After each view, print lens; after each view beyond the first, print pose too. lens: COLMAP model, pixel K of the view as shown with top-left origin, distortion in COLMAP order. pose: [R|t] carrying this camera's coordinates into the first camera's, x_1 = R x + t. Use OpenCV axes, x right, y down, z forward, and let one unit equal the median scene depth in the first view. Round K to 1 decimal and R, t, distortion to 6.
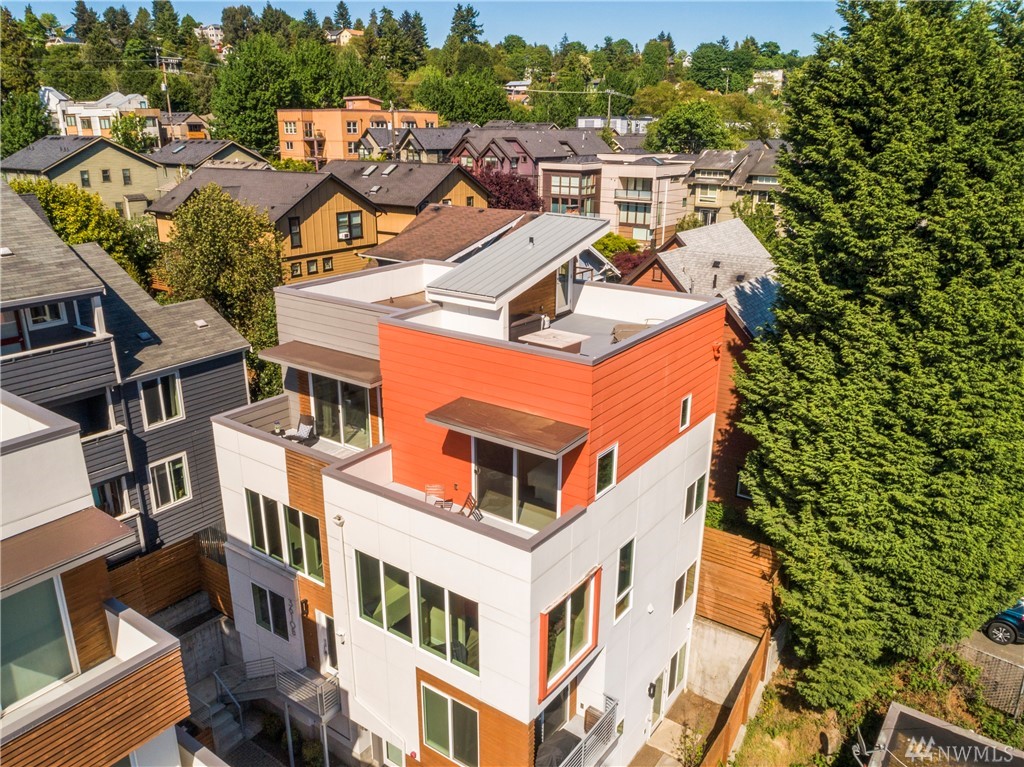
lens RADIAL K [[784.3, 0, 492.1], [0, 784.3, 384.8], [0, 0, 1]] dist [-0.015510, 0.006701]
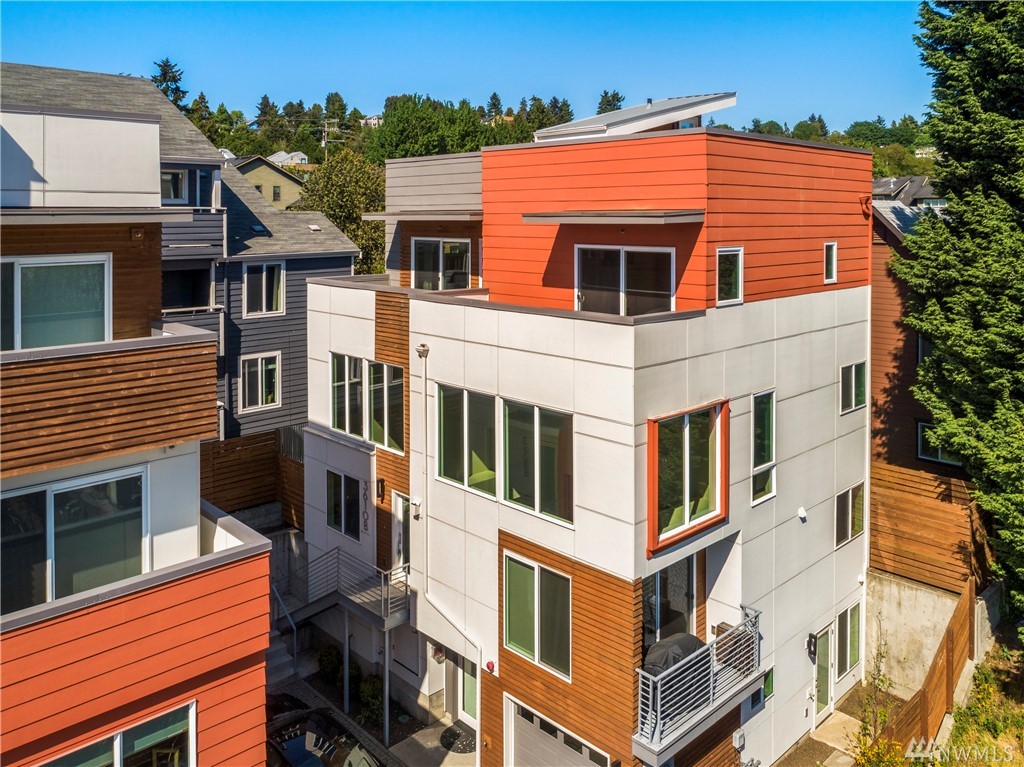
lens RADIAL K [[828.5, 0, 512.0], [0, 828.5, 383.5], [0, 0, 1]] dist [-0.007622, -0.005429]
pose [[0.984201, 0.006051, -0.176952, 0.061497], [-0.060964, 0.949885, -0.306597, 0.431052], [0.166229, 0.312541, 0.935246, 0.132578]]
